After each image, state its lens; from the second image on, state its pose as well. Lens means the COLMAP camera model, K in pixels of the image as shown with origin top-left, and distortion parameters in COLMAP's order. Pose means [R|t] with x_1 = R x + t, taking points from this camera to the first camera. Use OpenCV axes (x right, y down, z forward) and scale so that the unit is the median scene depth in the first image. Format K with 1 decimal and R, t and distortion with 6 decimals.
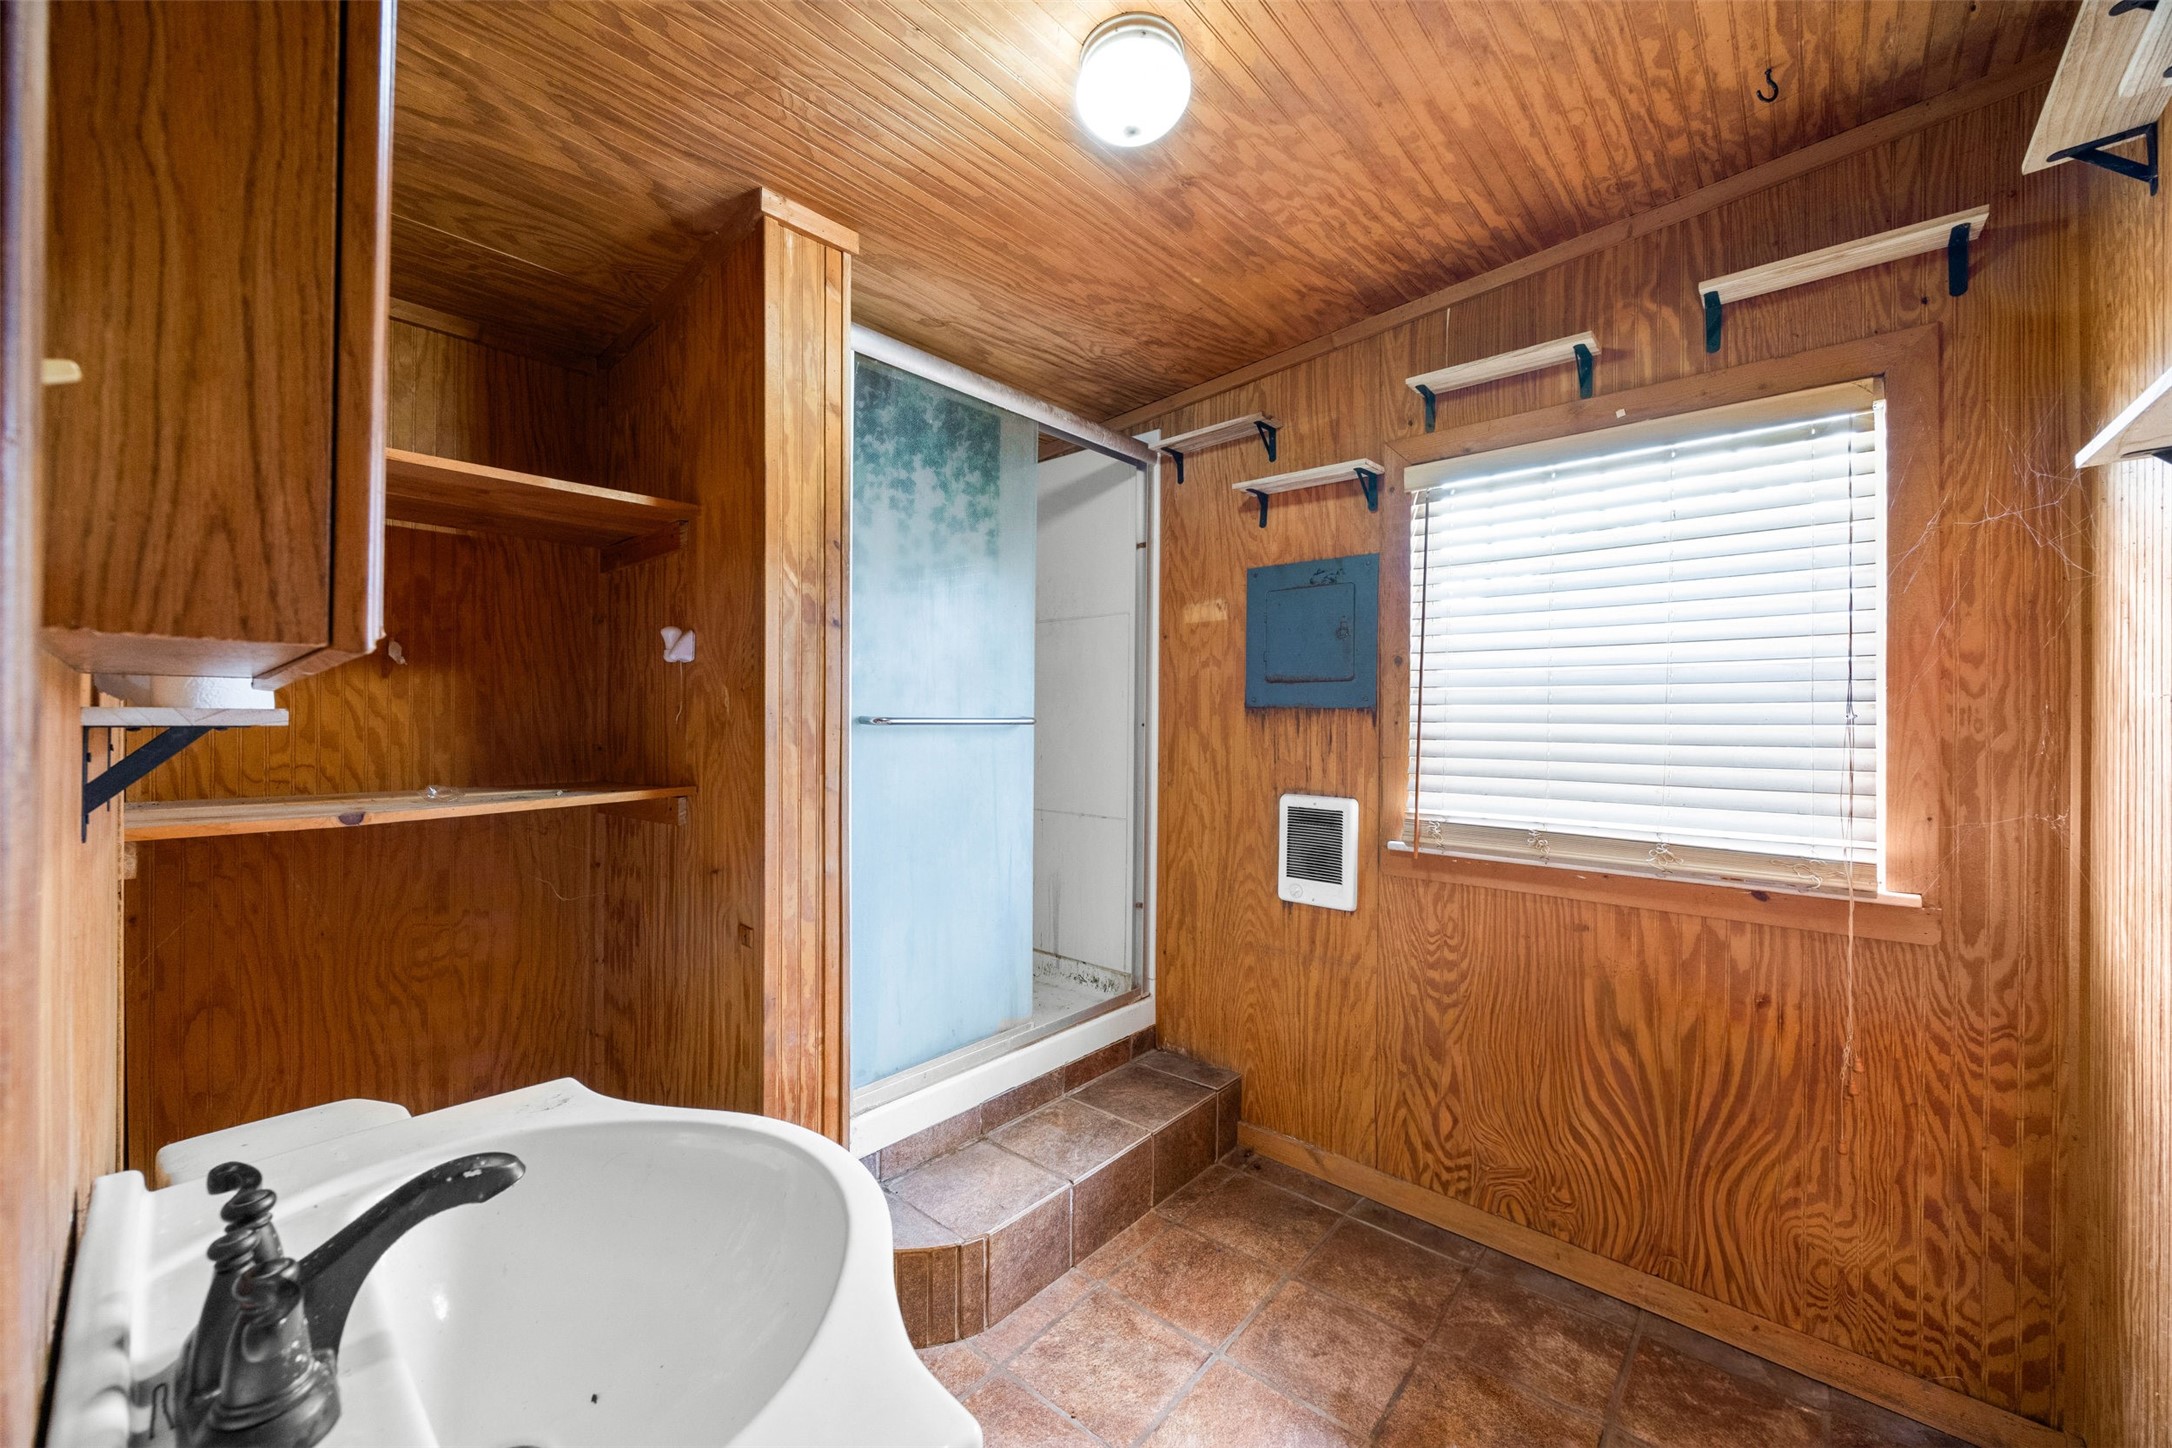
lens RADIAL K [[828.2, 0, 1082.7], [0, 828.2, 720.9], [0, 0, 1]] dist [-0.004064, 0.000080]
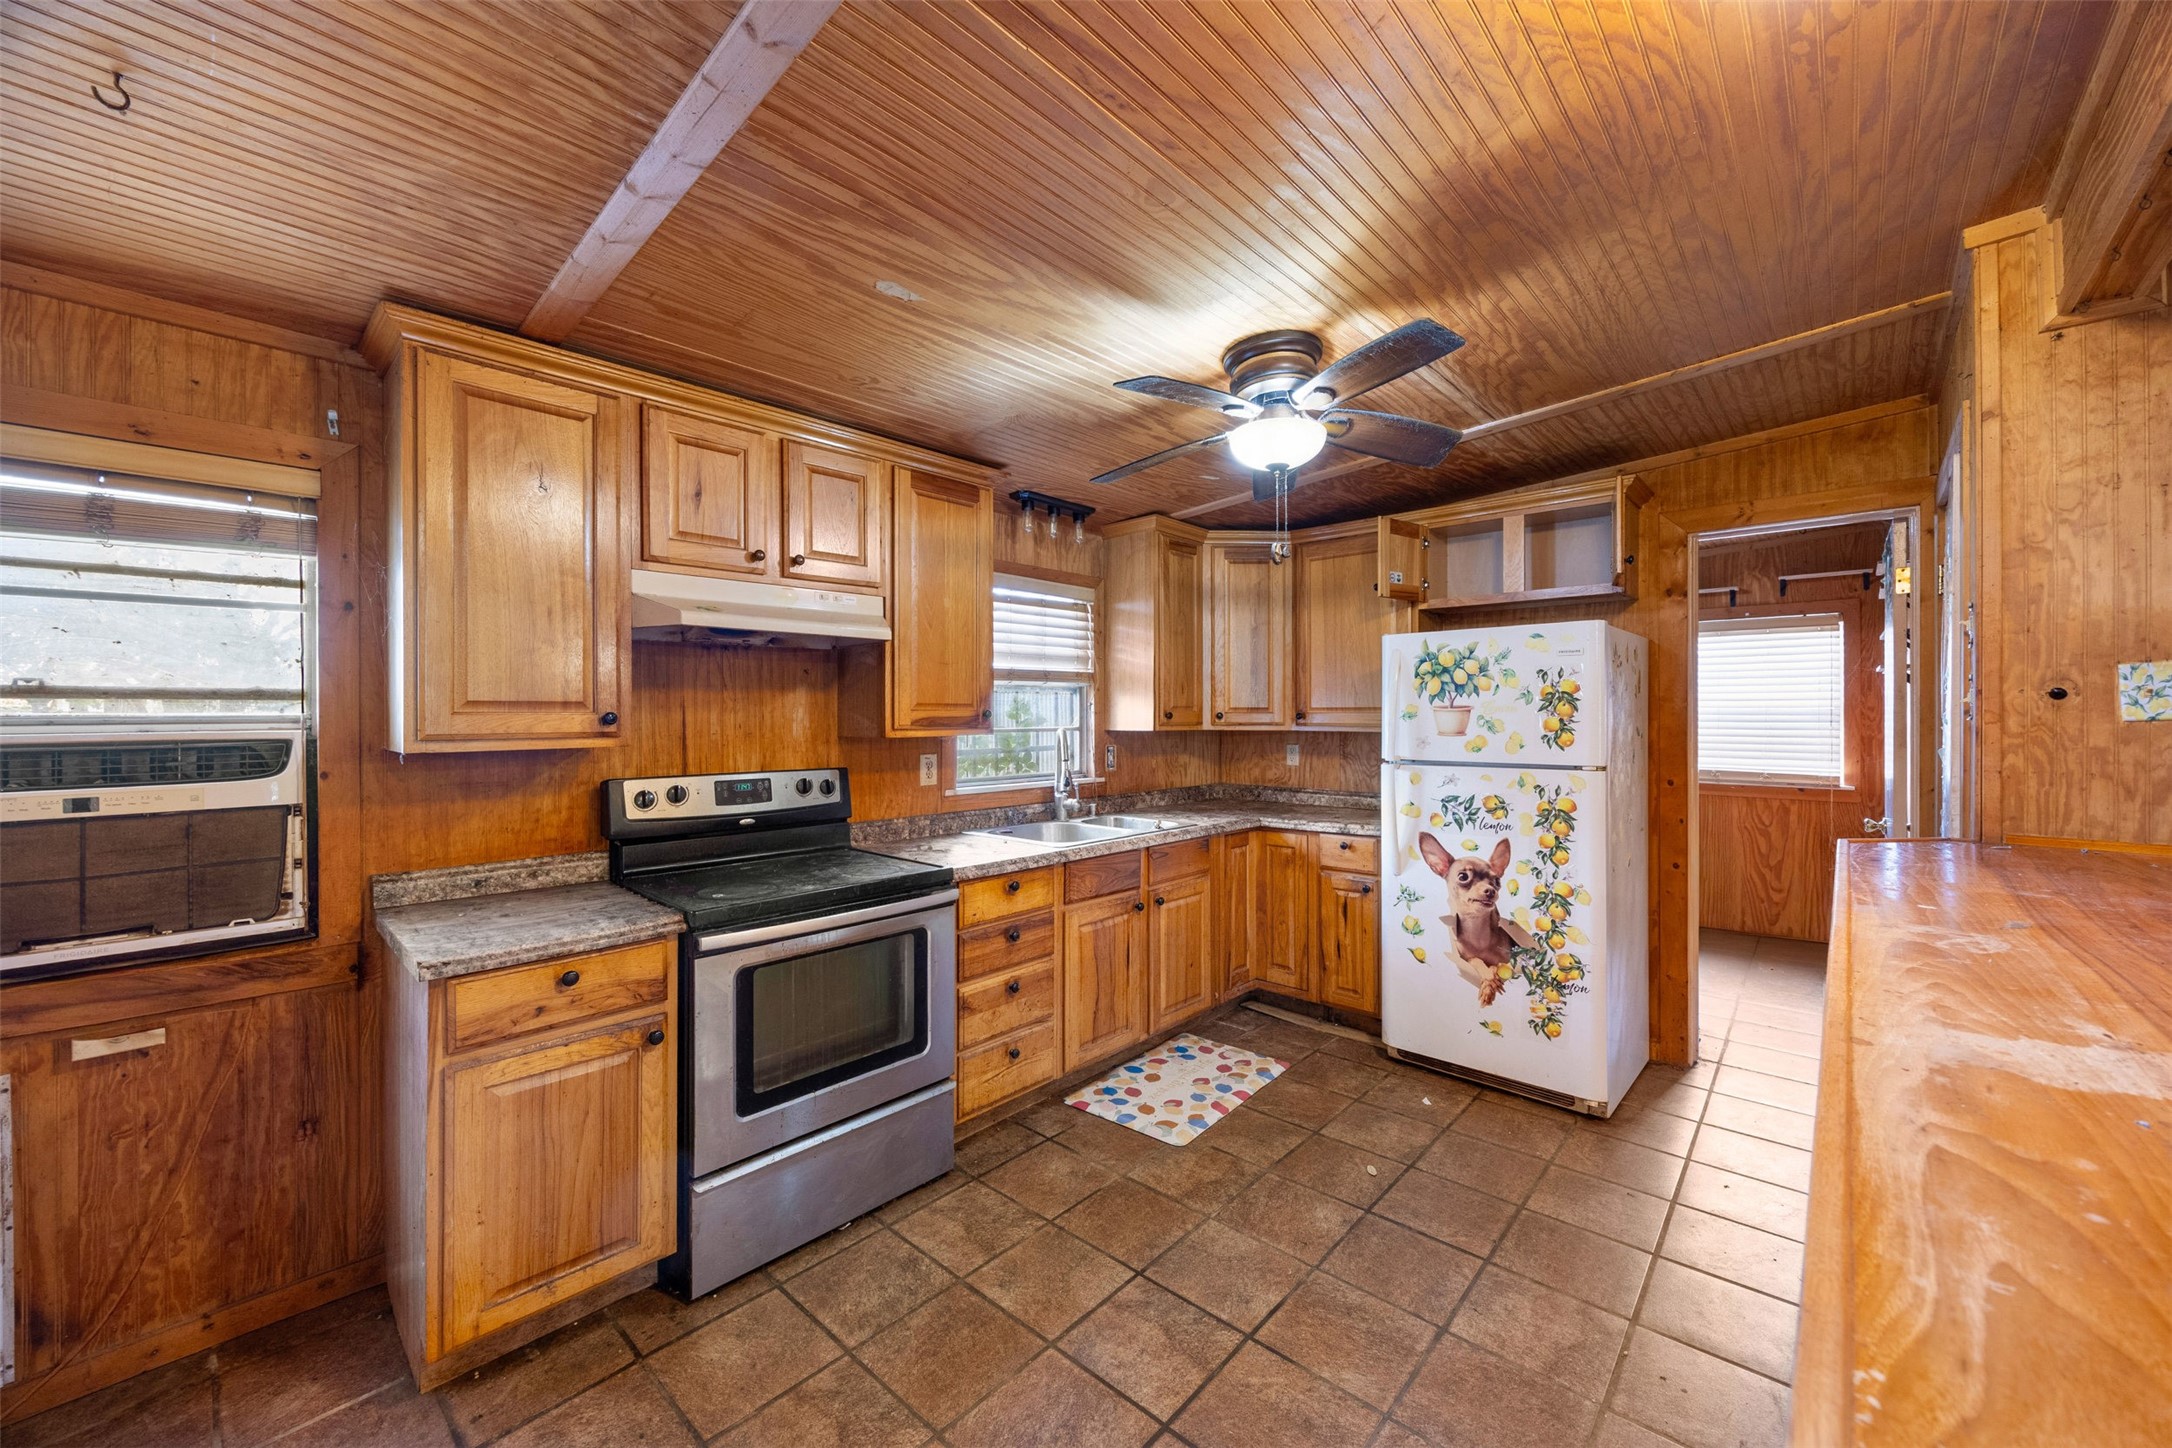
lens RADIAL K [[828.2, 0, 1085.3], [0, 828.2, 714.0], [0, 0, 1]] dist [-0.004064, 0.000080]
pose [[0.999986, -0.005250, -0.000071, -1.639924], [0.005251, 0.999984, 0.002263, -0.070439], [0.000059, -0.002263, 0.999997, -1.841139]]
